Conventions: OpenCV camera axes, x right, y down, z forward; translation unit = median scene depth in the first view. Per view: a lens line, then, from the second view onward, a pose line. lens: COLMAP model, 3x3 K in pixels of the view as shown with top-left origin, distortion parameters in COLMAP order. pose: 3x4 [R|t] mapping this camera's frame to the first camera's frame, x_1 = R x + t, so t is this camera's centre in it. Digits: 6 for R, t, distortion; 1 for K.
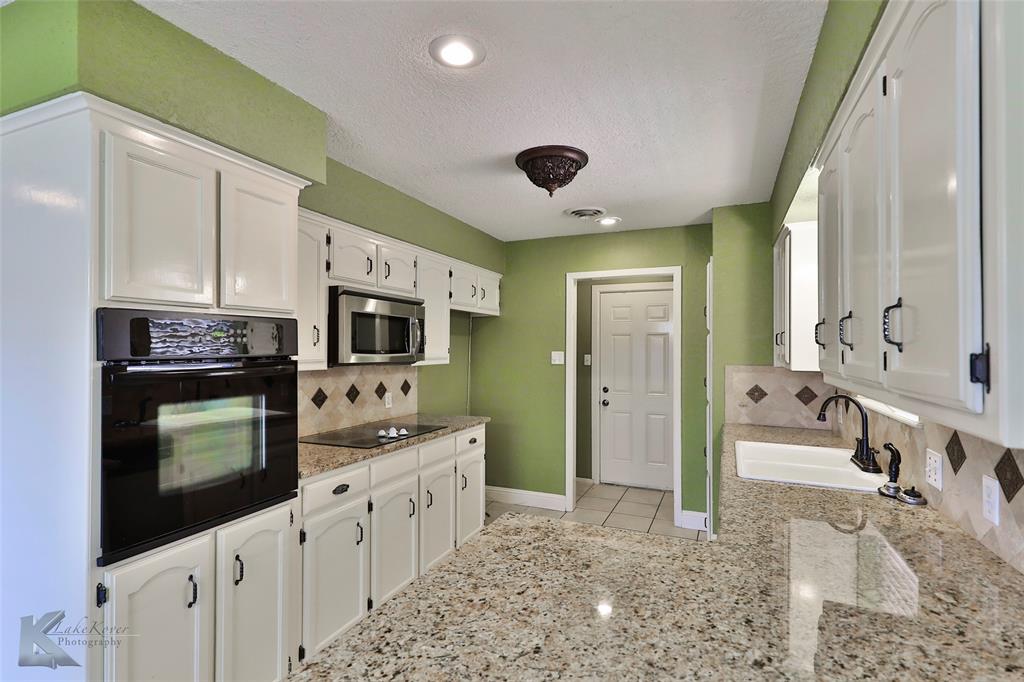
lens RADIAL K [[491.1, 0, 504.8], [0, 491.1, 344.7], [0, 0, 1]] dist [0.019274, -0.008626]
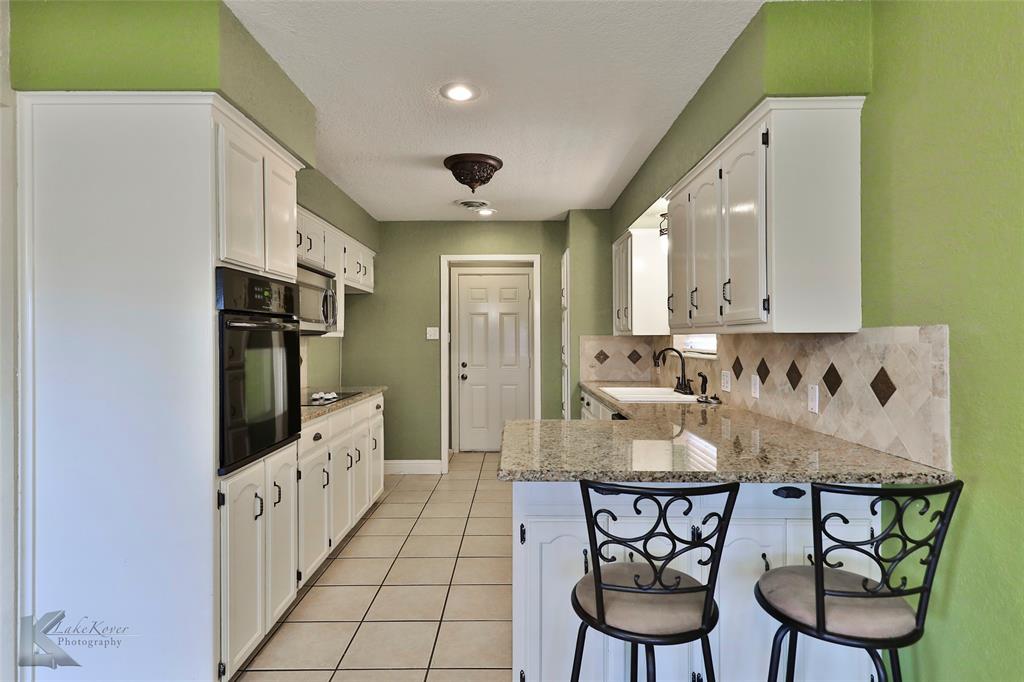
lens RADIAL K [[551.5, 0, 505.8], [0, 551.5, 339.0], [0, 0, 1]] dist [0.025751, -0.002901]
pose [[0.918008, -0.006539, 0.396508, -0.302449], [0.004028, 0.999966, 0.007163, 0.041828], [-0.396542, -0.004979, 0.918003, -0.235834]]
